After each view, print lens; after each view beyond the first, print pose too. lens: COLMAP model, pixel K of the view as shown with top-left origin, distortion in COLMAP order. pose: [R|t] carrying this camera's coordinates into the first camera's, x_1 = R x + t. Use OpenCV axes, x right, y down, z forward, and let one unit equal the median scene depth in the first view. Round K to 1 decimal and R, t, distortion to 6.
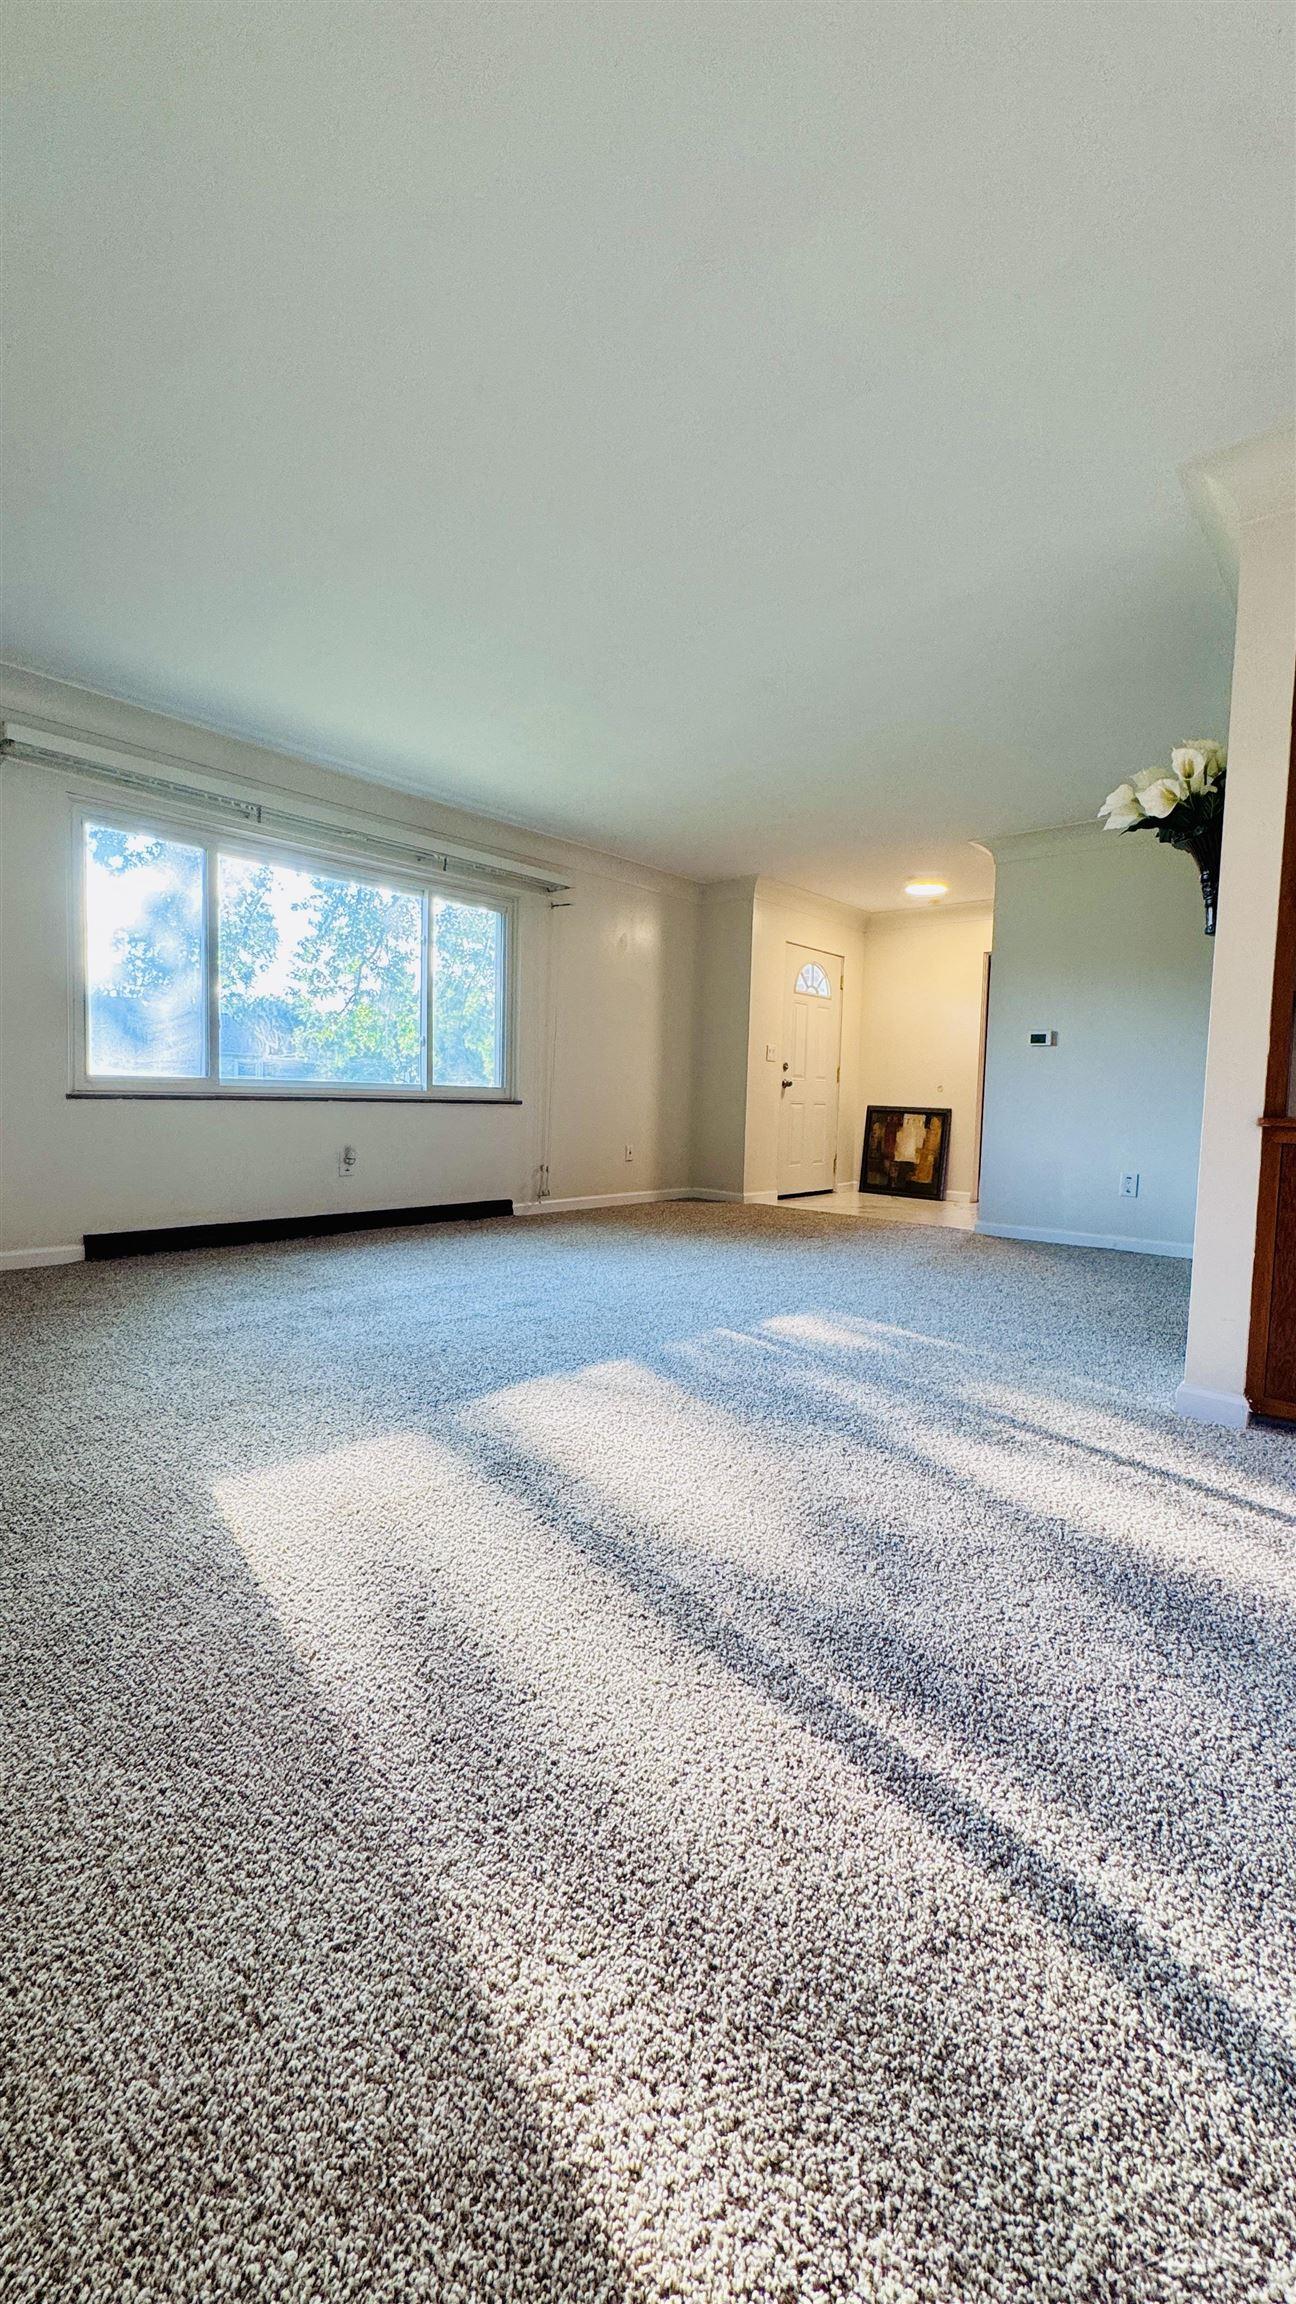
lens RADIAL K [[924.1, 0, 648.0], [0, 924.1, 1152.0], [0, 0, 1]] dist [-0.000293, 0.000052]
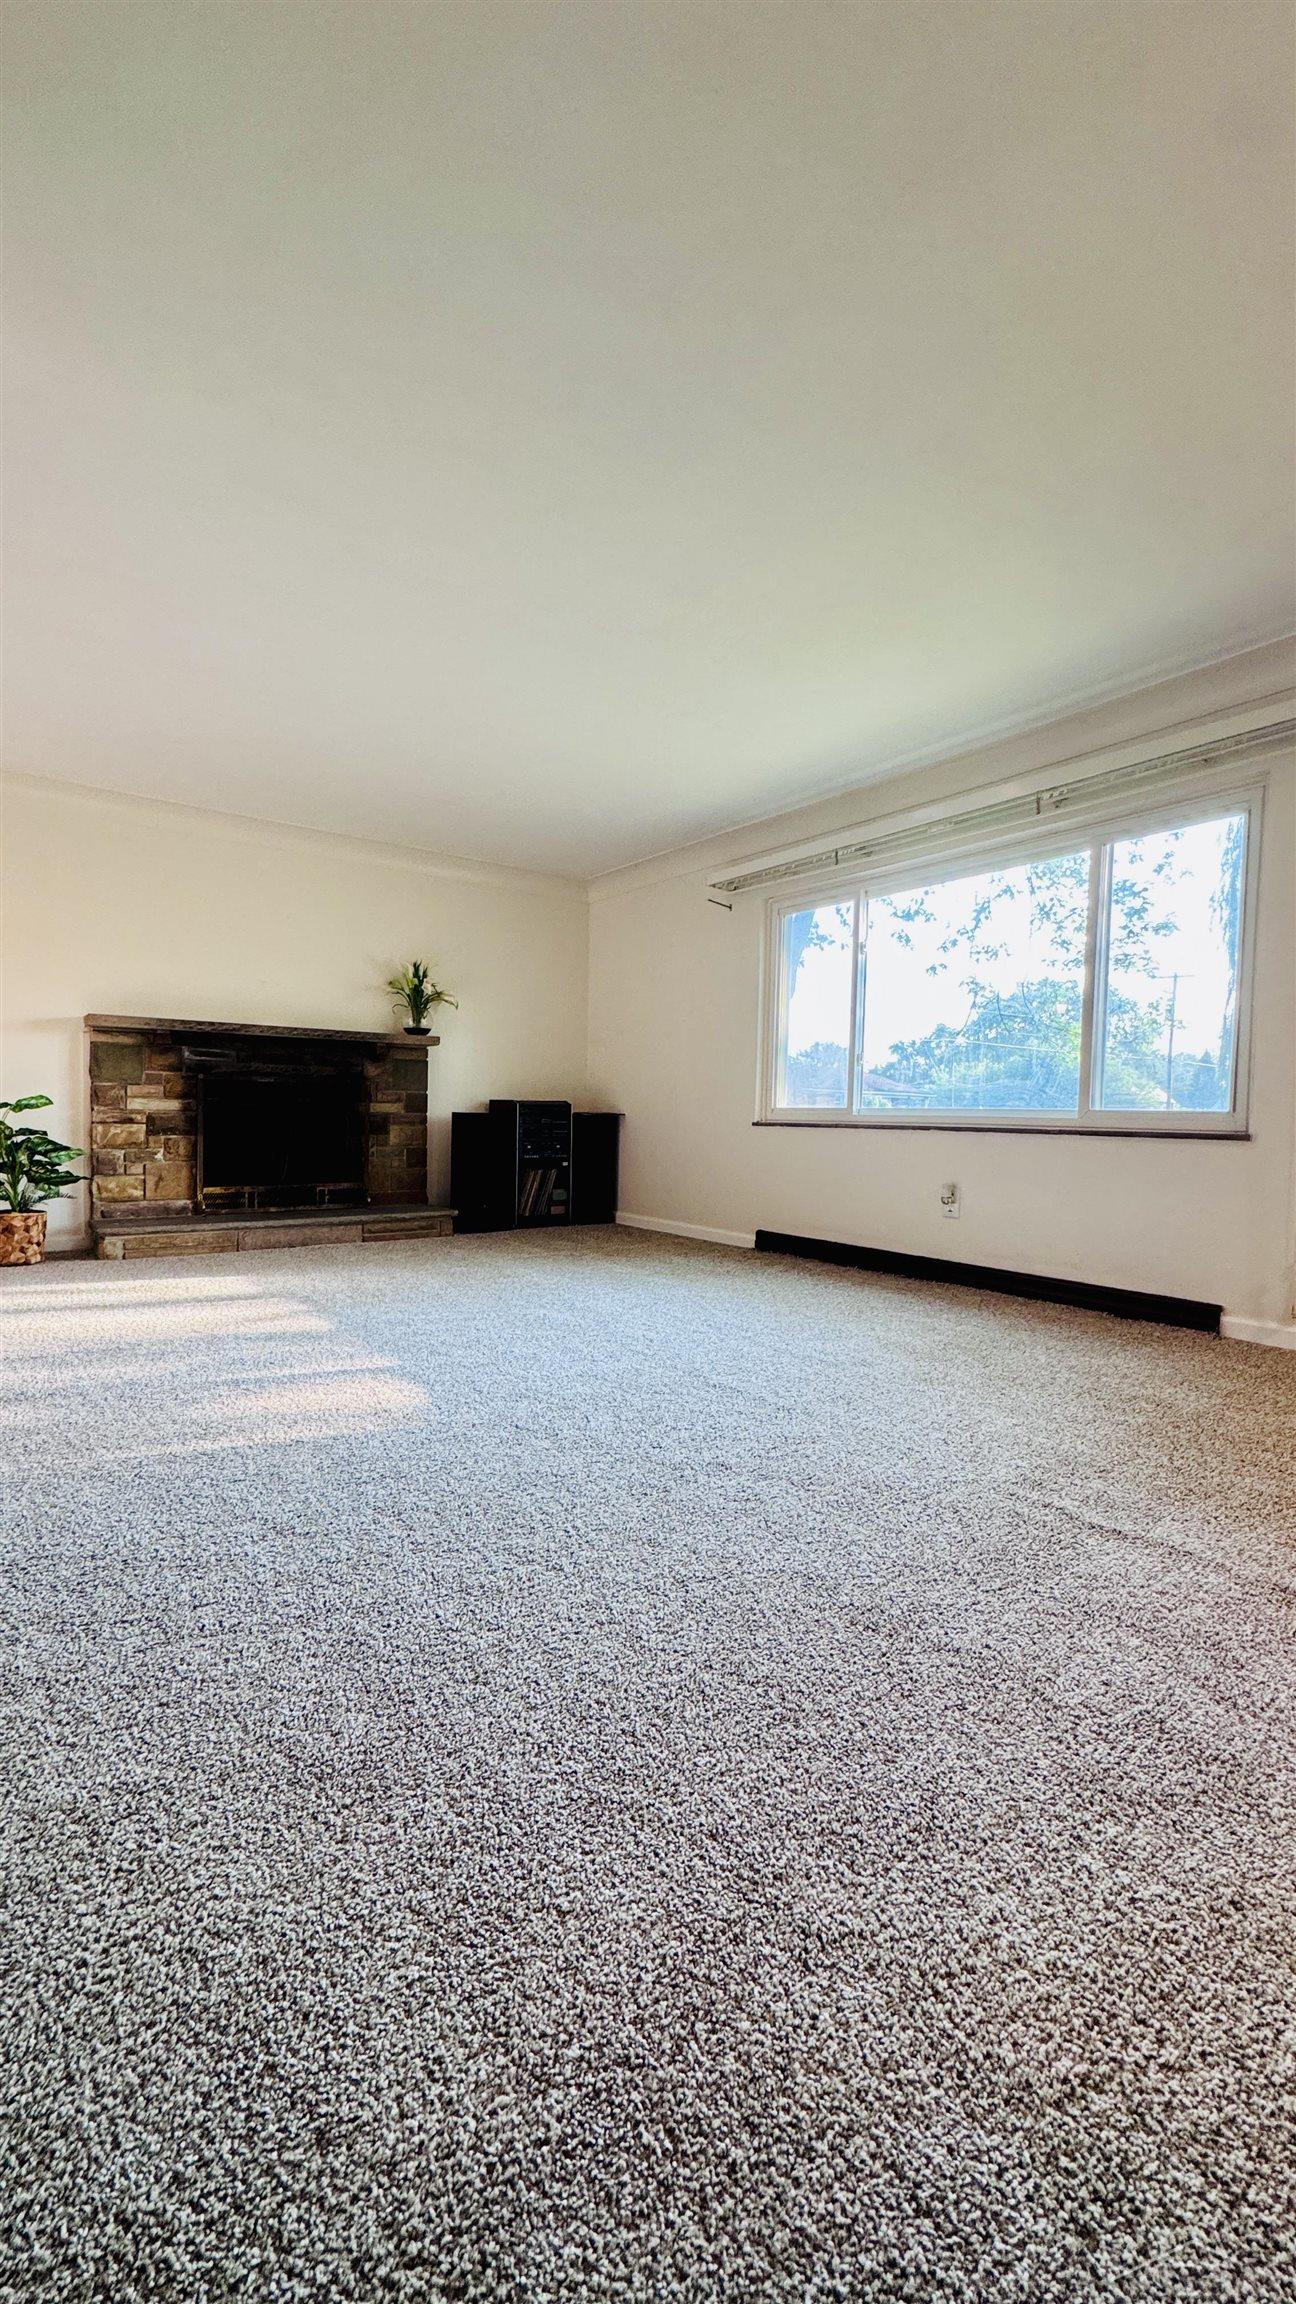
lens RADIAL K [[924.1, 0, 648.0], [0, 924.1, 1152.0], [0, 0, 1]] dist [-0.000293, 0.000052]
pose [[-0.217163, 0.012853, -0.976051, 0.614325], [-0.081461, 0.996187, 0.031243, -0.041465], [0.972730, 0.086295, -0.215288, 0.969033]]
